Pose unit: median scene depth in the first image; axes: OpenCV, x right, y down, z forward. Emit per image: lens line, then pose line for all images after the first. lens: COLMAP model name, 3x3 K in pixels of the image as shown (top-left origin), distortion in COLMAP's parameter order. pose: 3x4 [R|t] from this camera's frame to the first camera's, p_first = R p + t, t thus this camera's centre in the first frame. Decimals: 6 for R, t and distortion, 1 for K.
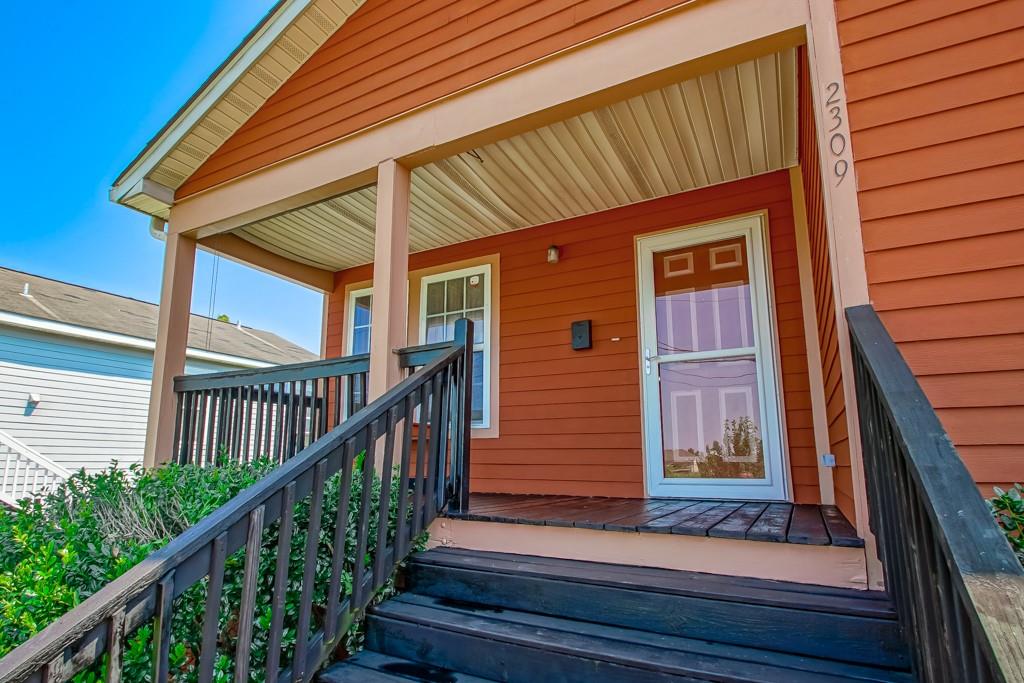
lens RADIAL K [[529.2, 0, 512.0], [0, 529.2, 341.5], [0, 0, 1]] dist [-0.001144, -0.000101]
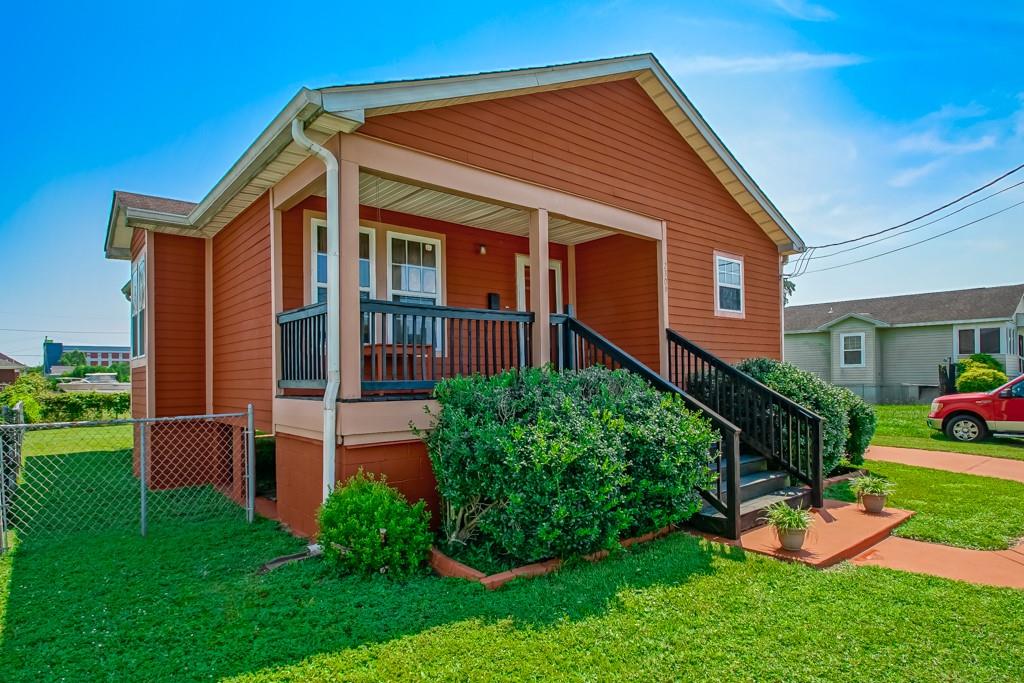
lens RADIAL K [[560.1, 0, 512.0], [0, 560.1, 341.5], [0, 0, 1]] dist [-0.000600, -0.000027]
pose [[0.366128, 0.049837, 0.929229, -1.383571], [-0.178269, 0.983827, 0.017475, 0.065827], [-0.913329, -0.172051, 0.369091, 0.205172]]
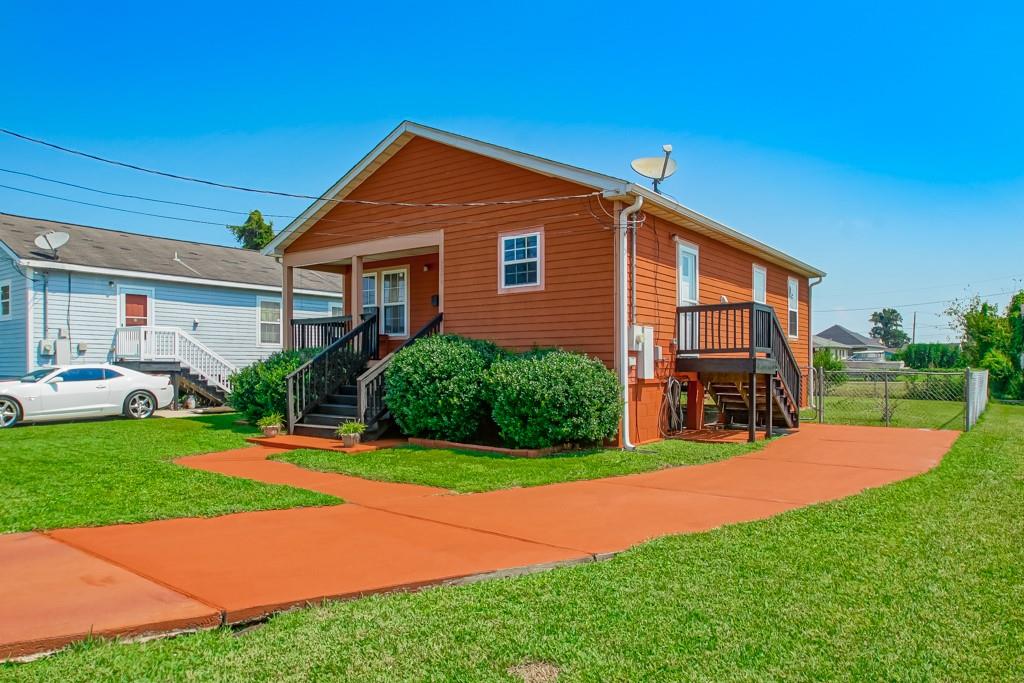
lens RADIAL K [[691.0, 0, 512.0], [0, 691.0, 341.5], [0, 0, 1]] dist [0.000844, 0.000018]
pose [[0.990404, -0.007979, -0.137973, 0.871117], [0.031927, 0.984537, 0.172242, -0.347047], [0.134465, -0.174994, 0.975344, -2.075783]]
